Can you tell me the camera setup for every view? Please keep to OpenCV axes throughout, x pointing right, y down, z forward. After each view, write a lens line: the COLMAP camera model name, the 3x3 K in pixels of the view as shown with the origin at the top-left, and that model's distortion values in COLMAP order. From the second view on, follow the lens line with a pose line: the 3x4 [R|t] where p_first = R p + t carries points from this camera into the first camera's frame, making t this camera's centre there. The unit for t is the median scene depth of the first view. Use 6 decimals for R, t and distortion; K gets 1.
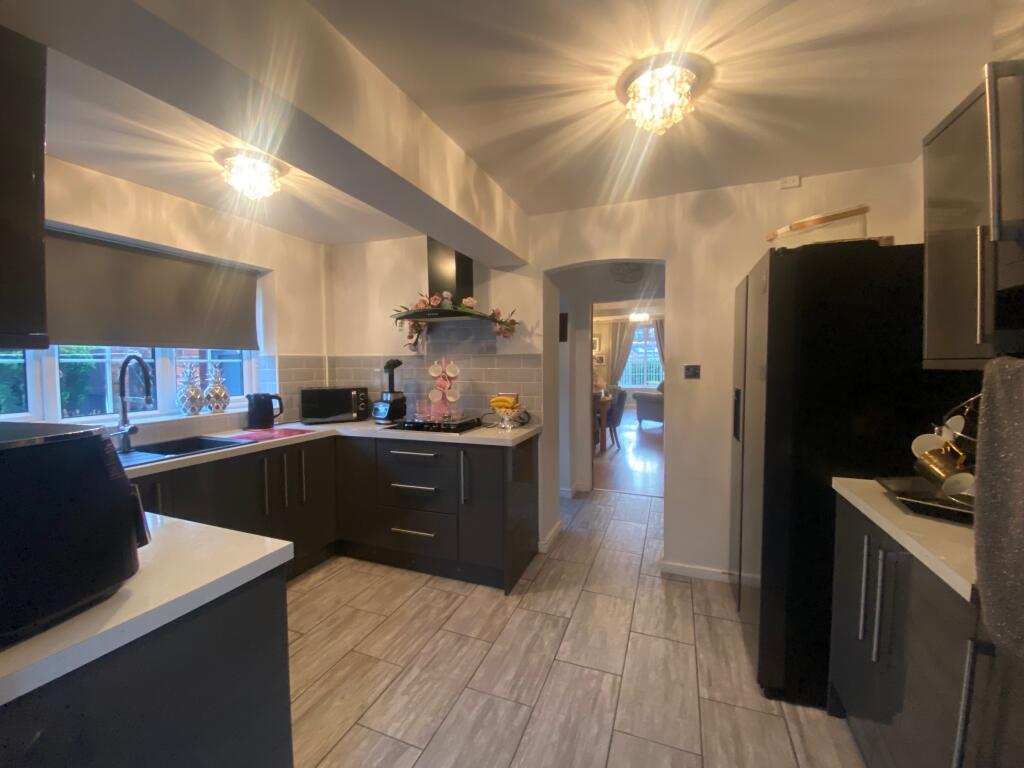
lens RADIAL K [[418.3, 0, 513.6], [0, 418.3, 380.9], [0, 0, 1]] dist [-0.007452, -0.003029]
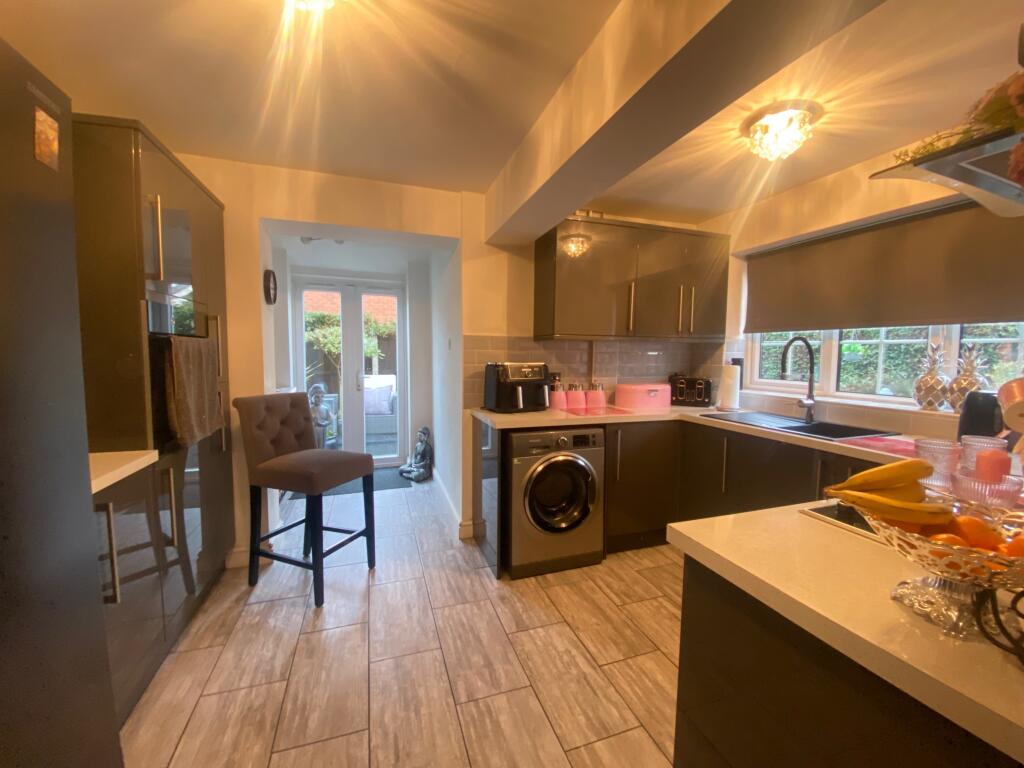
lens RADIAL K [[418.3, 0, 517.3], [0, 418.3, 383.6], [0, 0, 1]] dist [-0.007452, -0.003029]
pose [[-0.758404, 0.049102, -0.649933, 0.480807], [-0.031554, 0.993223, 0.111857, -0.047090], [0.651021, 0.105341, -0.751715, 1.590838]]
